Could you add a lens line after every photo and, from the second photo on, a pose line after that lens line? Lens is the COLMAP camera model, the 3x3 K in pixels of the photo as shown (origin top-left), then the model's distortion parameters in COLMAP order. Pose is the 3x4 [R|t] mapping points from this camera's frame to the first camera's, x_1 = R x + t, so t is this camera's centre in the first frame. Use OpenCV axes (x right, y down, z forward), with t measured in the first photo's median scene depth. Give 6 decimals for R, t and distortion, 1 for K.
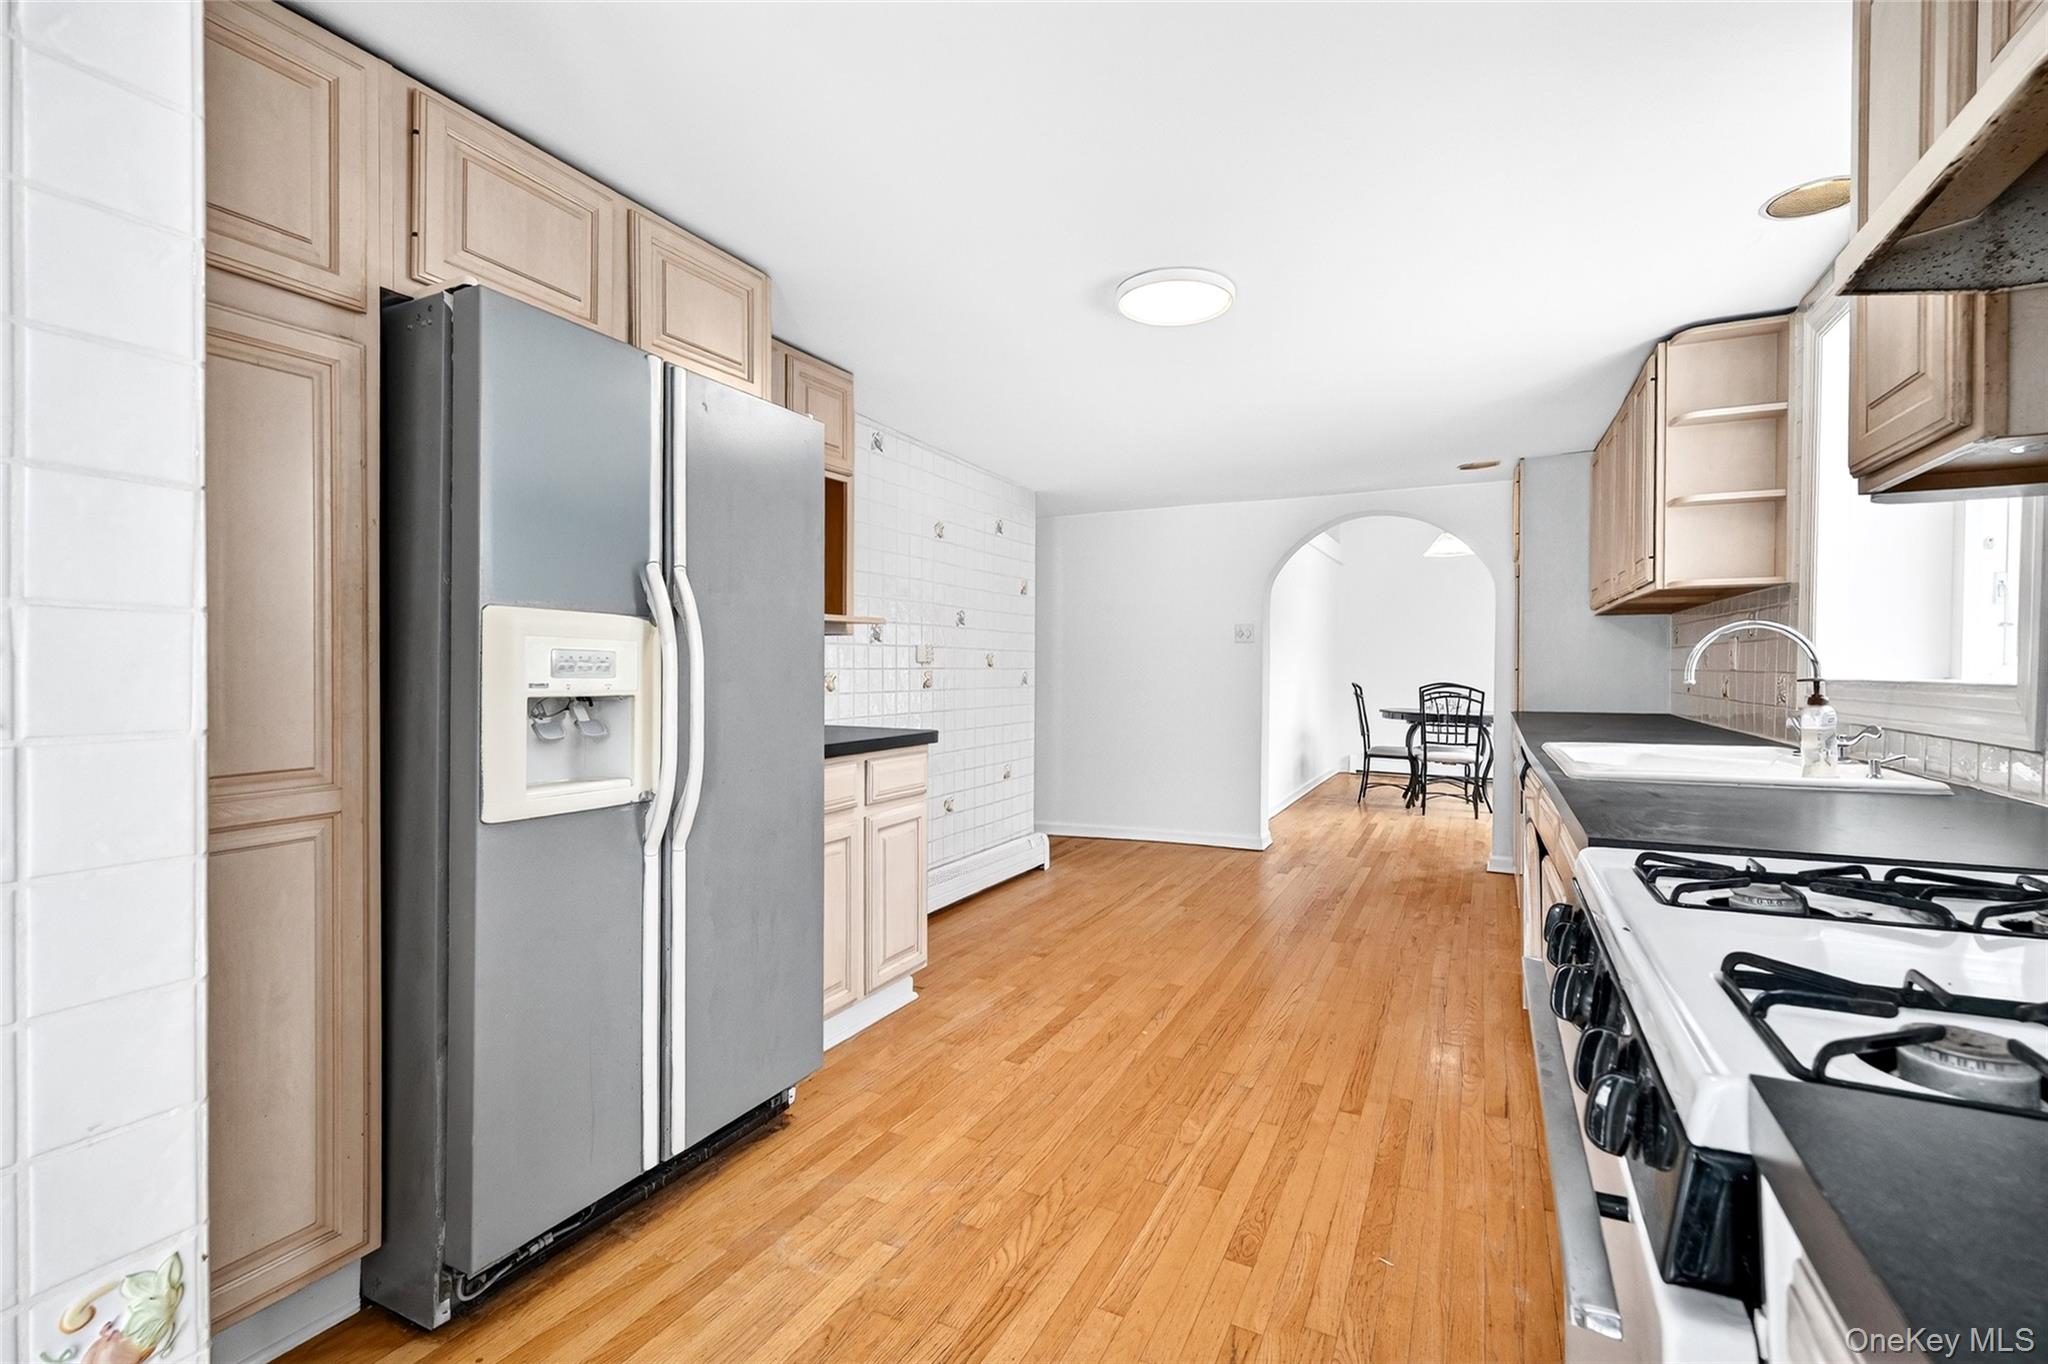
lens RADIAL K [[921.5, 0, 1019.9], [0, 921.5, 669.2], [0, 0, 1]] dist [0.001143, -0.000225]
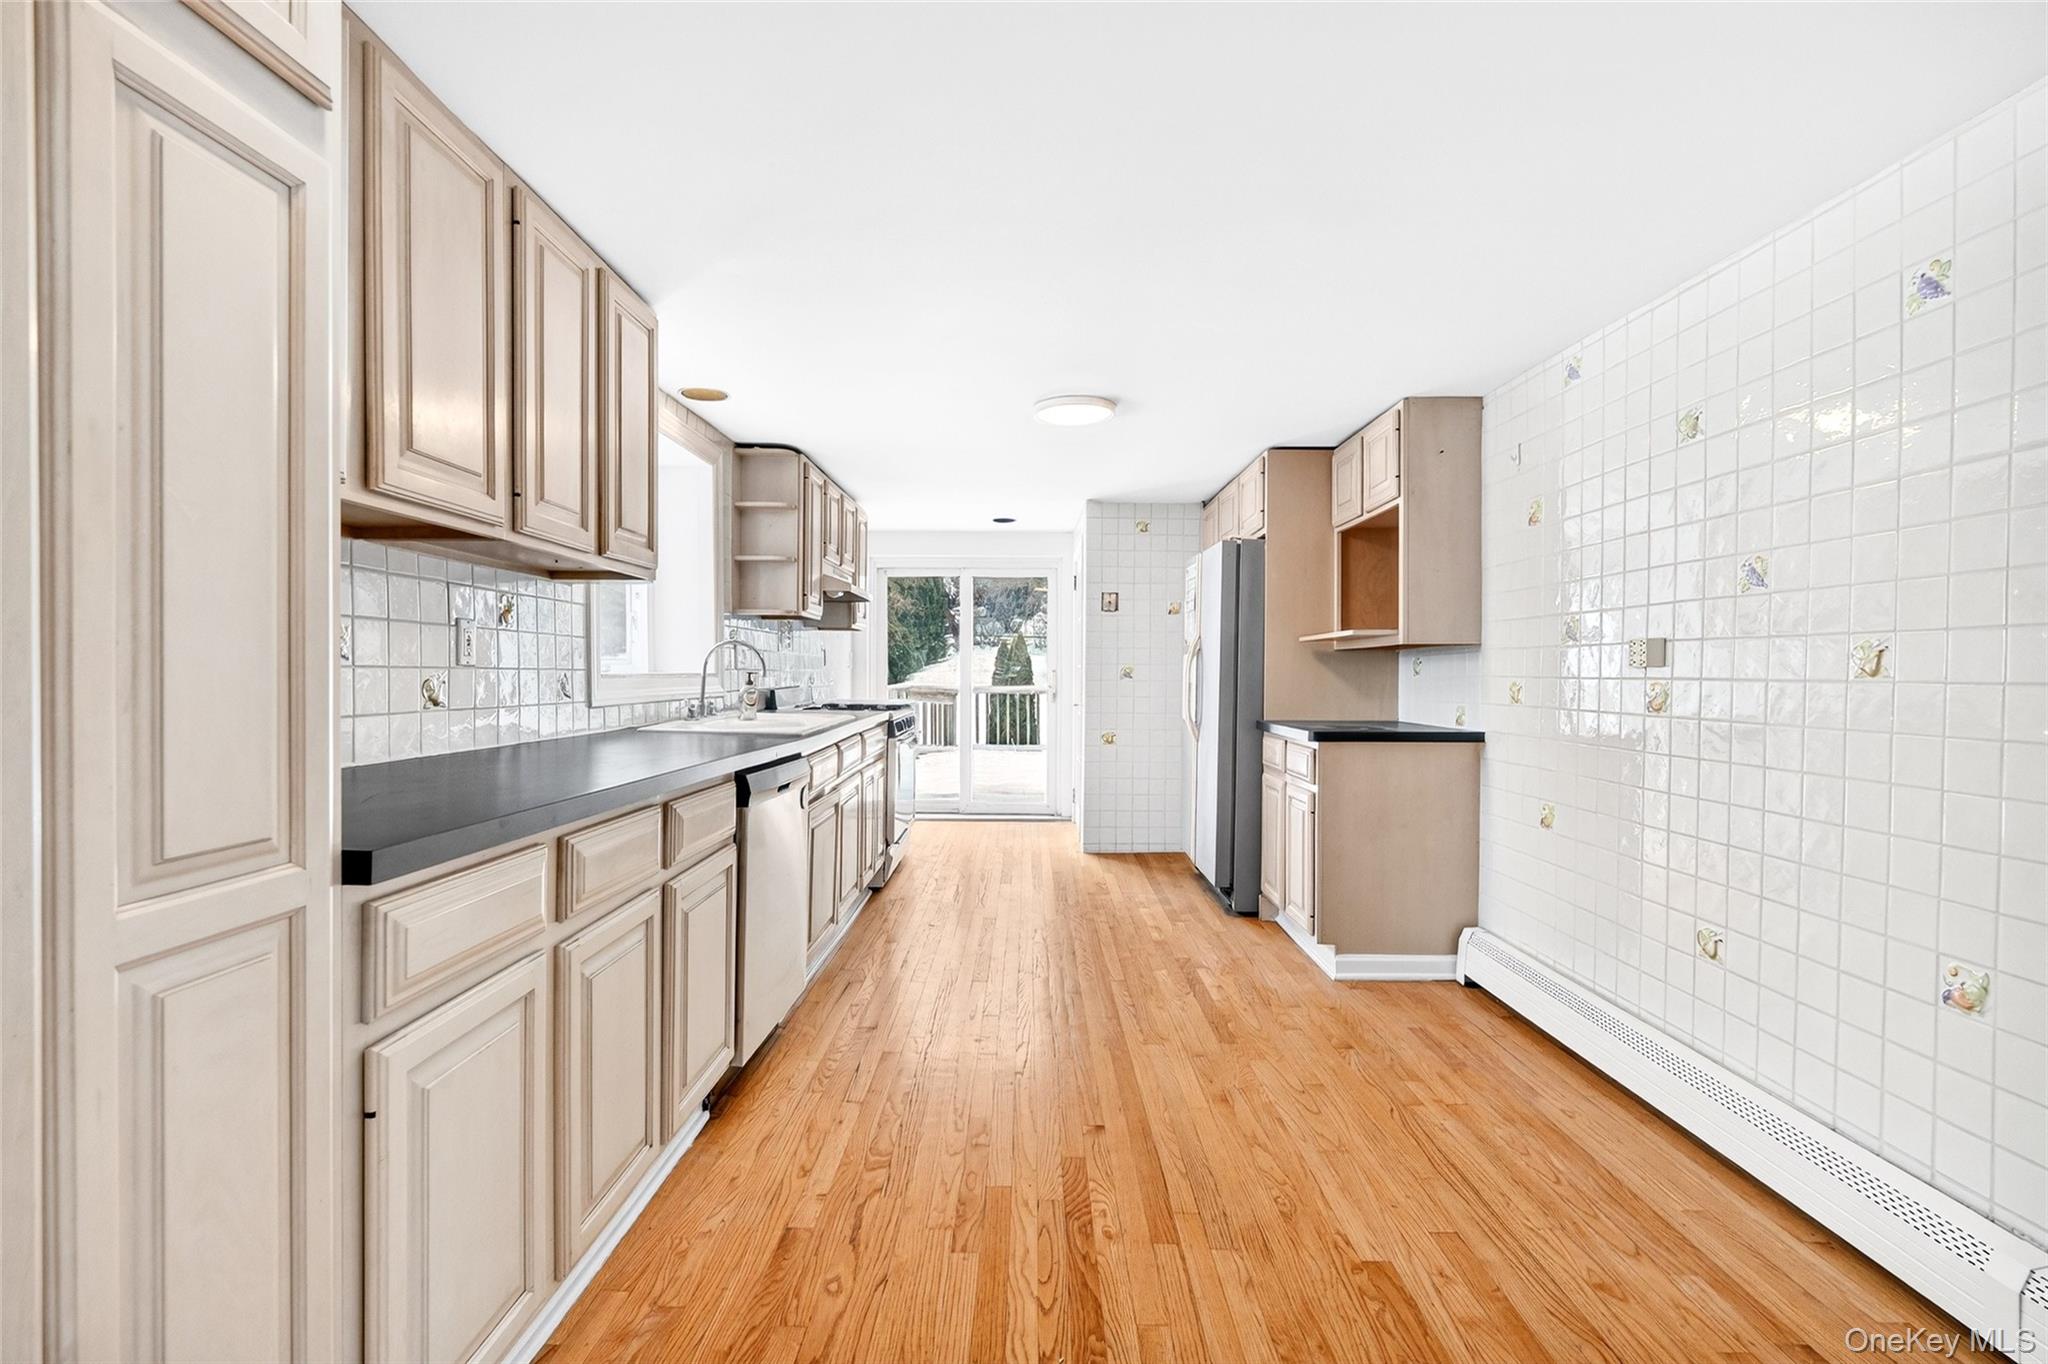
lens RADIAL K [[921.5, 0, 1019.9], [0, 921.5, 669.2], [0, 0, 1]] dist [0.001143, -0.000225]
pose [[-0.895797, -0.009985, -0.444352, 0.583619], [-0.012574, 0.999917, 0.002878, -0.004069], [0.444286, 0.008165, -0.895848, 1.505985]]
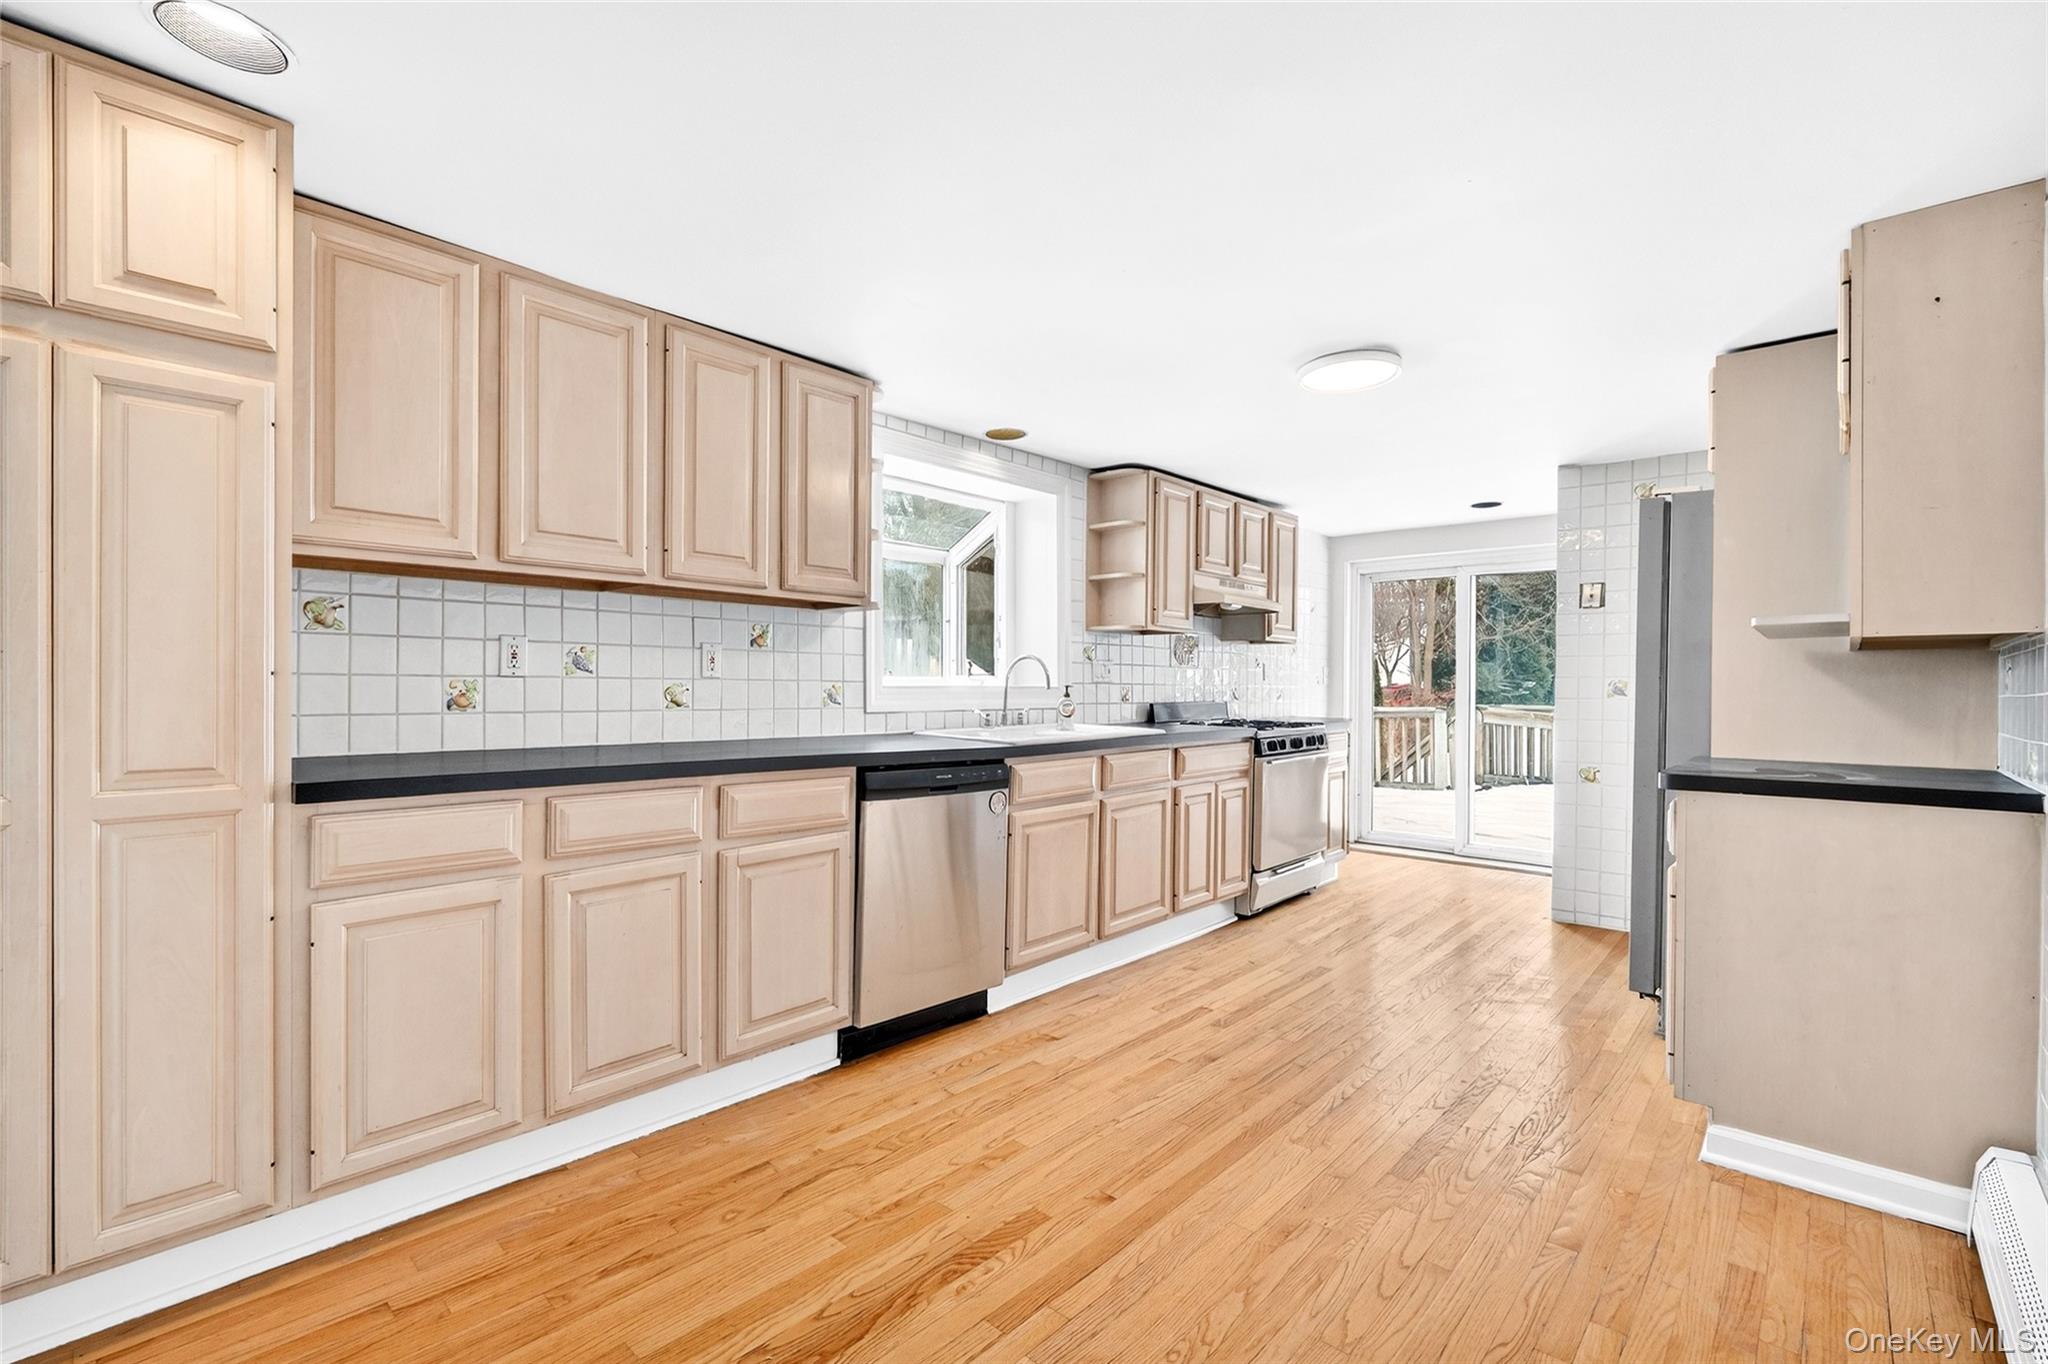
lens RADIAL K [[924.1, 0, 1010.8], [0, 924.1, 679.4], [0, 0, 1]] dist [-0.003102, -0.000923]
pose [[-0.961965, -0.010241, 0.272981, 0.171685], [-0.009875, 0.999948, 0.002716, -0.003607], [-0.272995, -0.000083, -0.962016, 1.518999]]
